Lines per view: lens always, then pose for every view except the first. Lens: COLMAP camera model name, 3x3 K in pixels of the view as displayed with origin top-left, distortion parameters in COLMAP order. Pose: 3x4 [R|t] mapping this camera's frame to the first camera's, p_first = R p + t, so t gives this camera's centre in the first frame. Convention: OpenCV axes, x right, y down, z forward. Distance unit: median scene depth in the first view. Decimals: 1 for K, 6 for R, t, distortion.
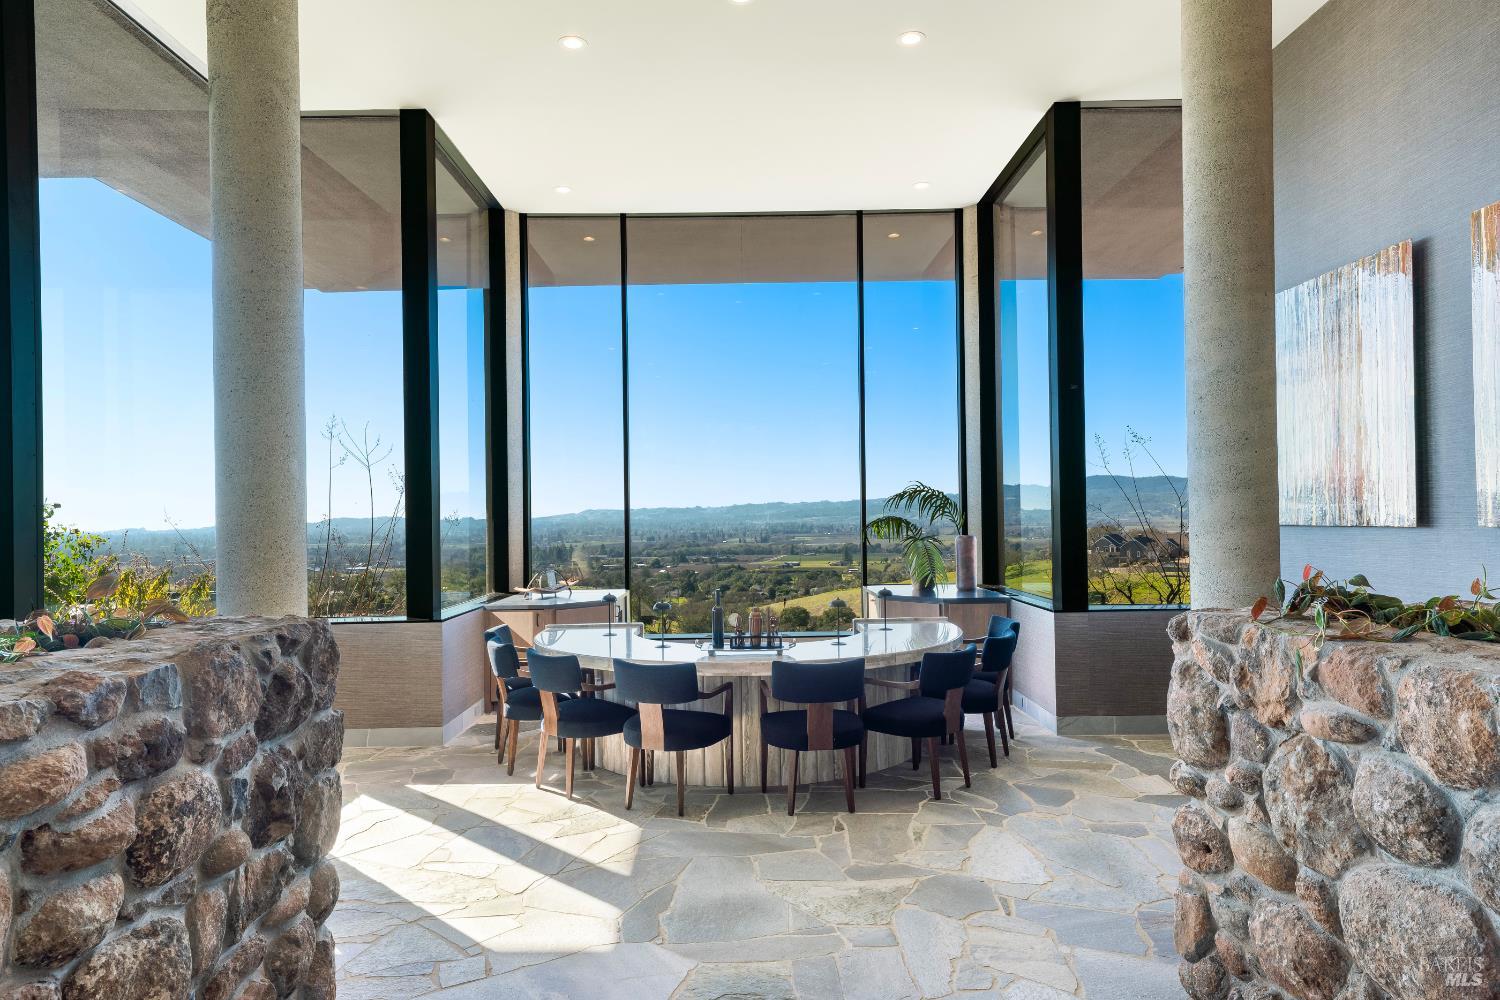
lens RADIAL K [[979.6, 0, 750.0], [0, 979.6, 500.0], [0, 0, 1]] dist [0.035628, -0.000254]
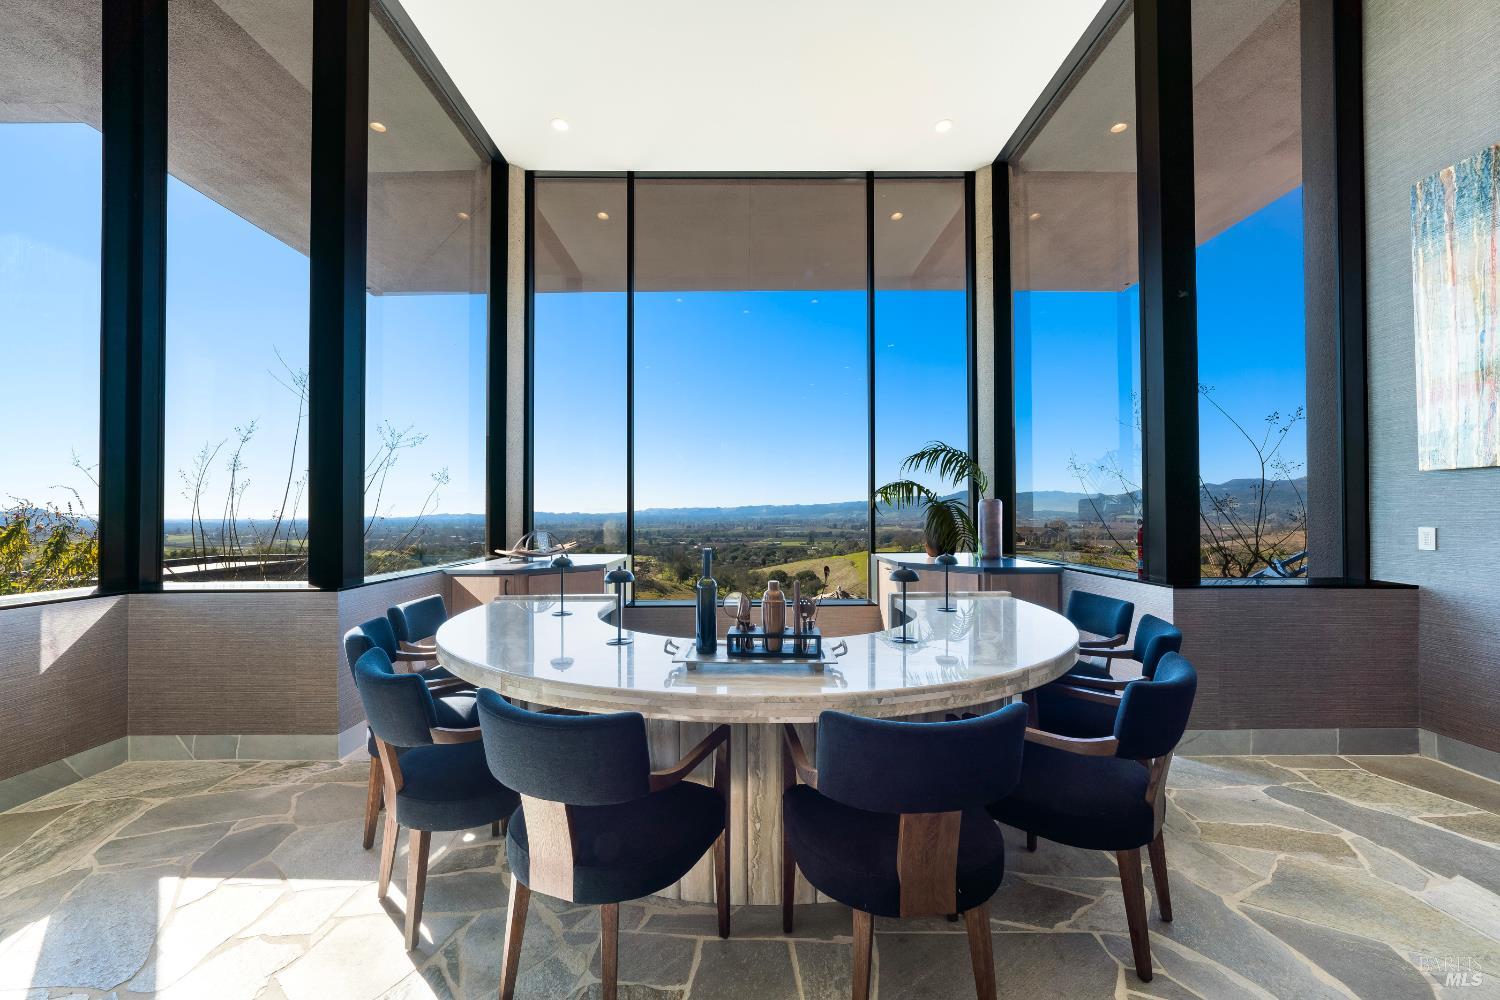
lens RADIAL K [[602.5, 0, 750.0], [0, 602.5, 500.0], [0, 0, 1]] dist [-0.000583, 0.000025]
pose [[0.999931, 0.011648, -0.001212, -0.005762], [-0.011655, 0.999910, -0.006714, 0.047794], [0.001134, 0.006728, 0.999977, 0.478062]]
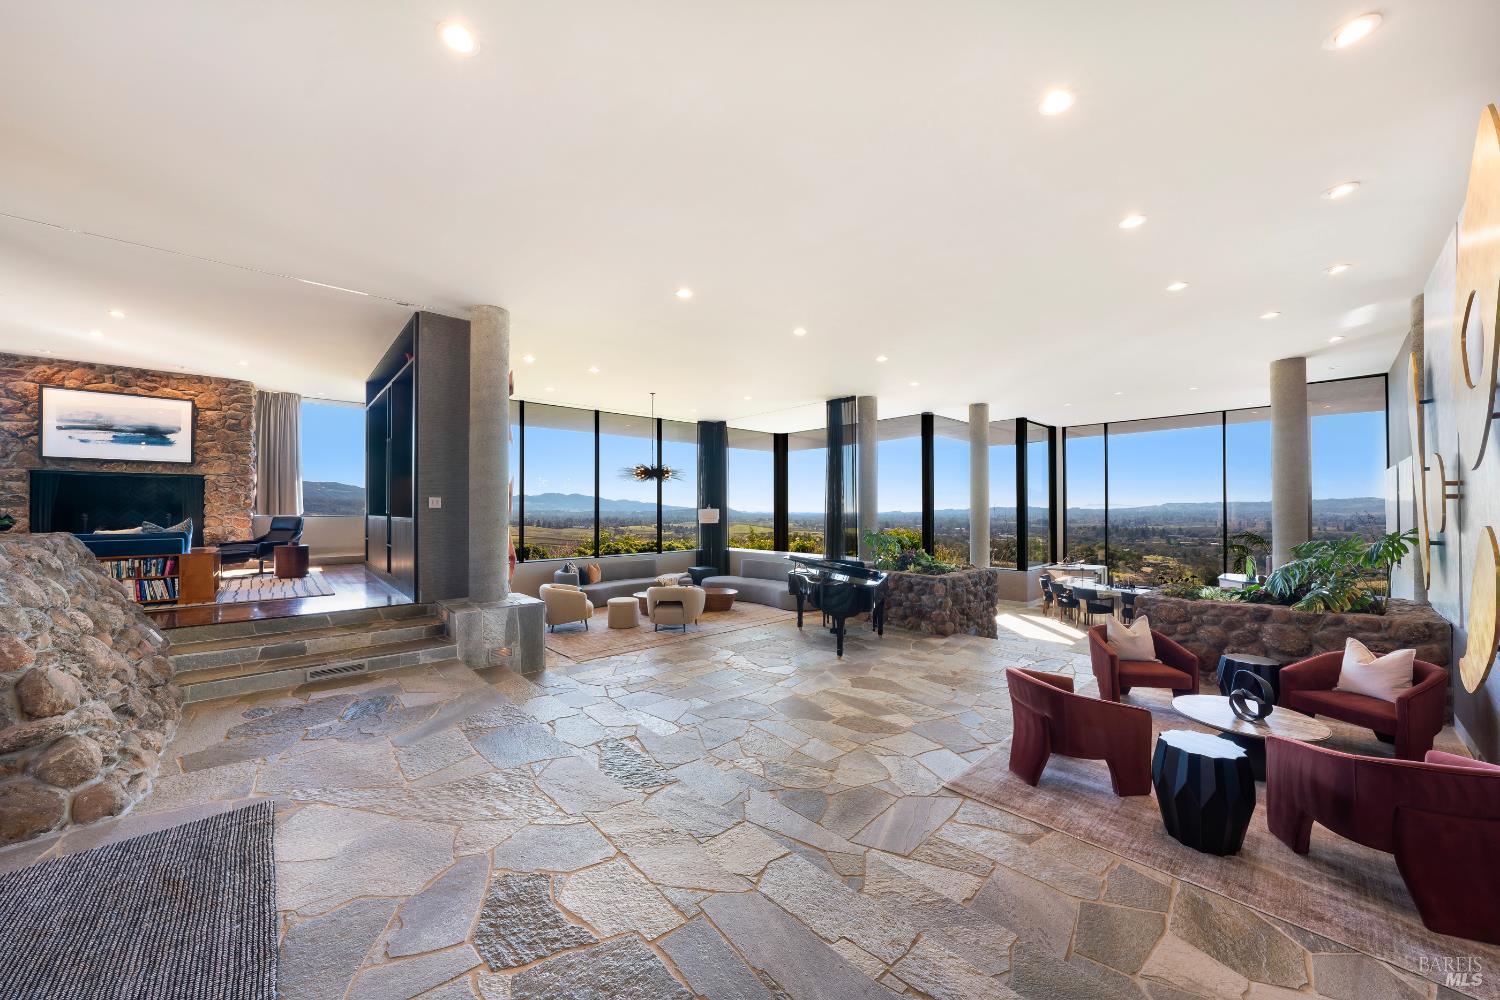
lens RADIAL K [[566.0, 0, 750.0], [0, 566.0, 500.0], [0, 0, 1]] dist [0.001386, 0.000071]
pose [[0.694055, 0.005143, -0.719903, 0.366886], [0.001241, 0.999964, 0.008339, -0.120134], [0.719920, -0.006681, 0.694024, -0.890489]]
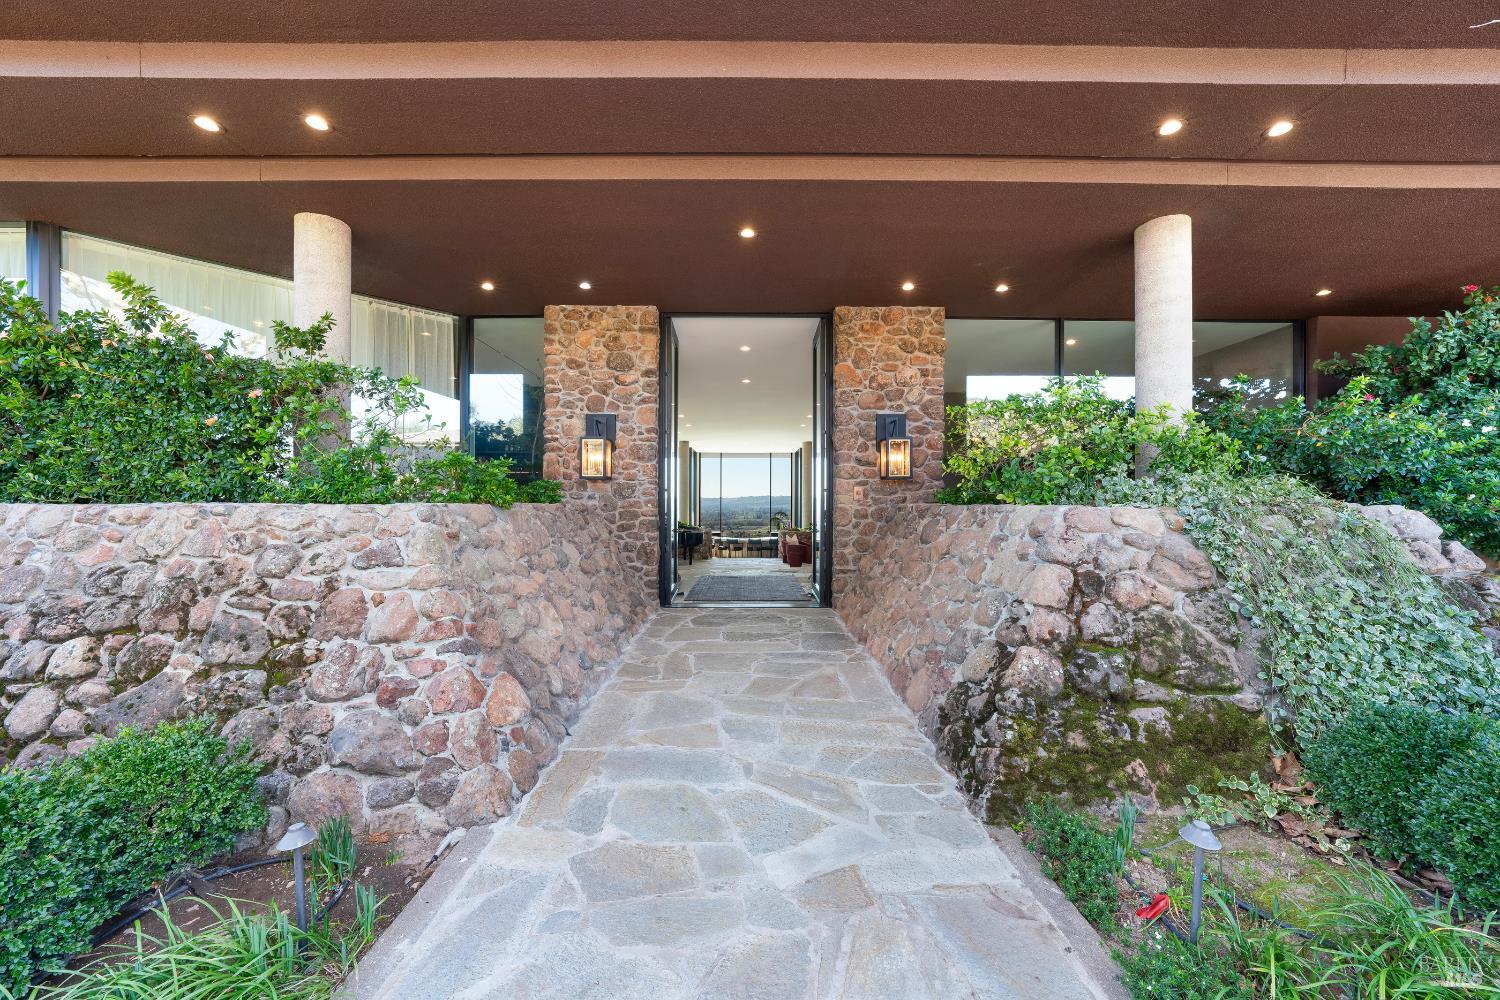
lens RADIAL K [[566.0, 0, 750.0], [0, 566.0, 500.0], [0, 0, 1]] dist [0.001386, 0.000071]
pose [[0.999843, 0.011350, 0.013614, -0.019018], [-0.011665, 0.999660, 0.023335, -0.151516], [-0.013344, -0.023490, 0.999635, -2.150489]]
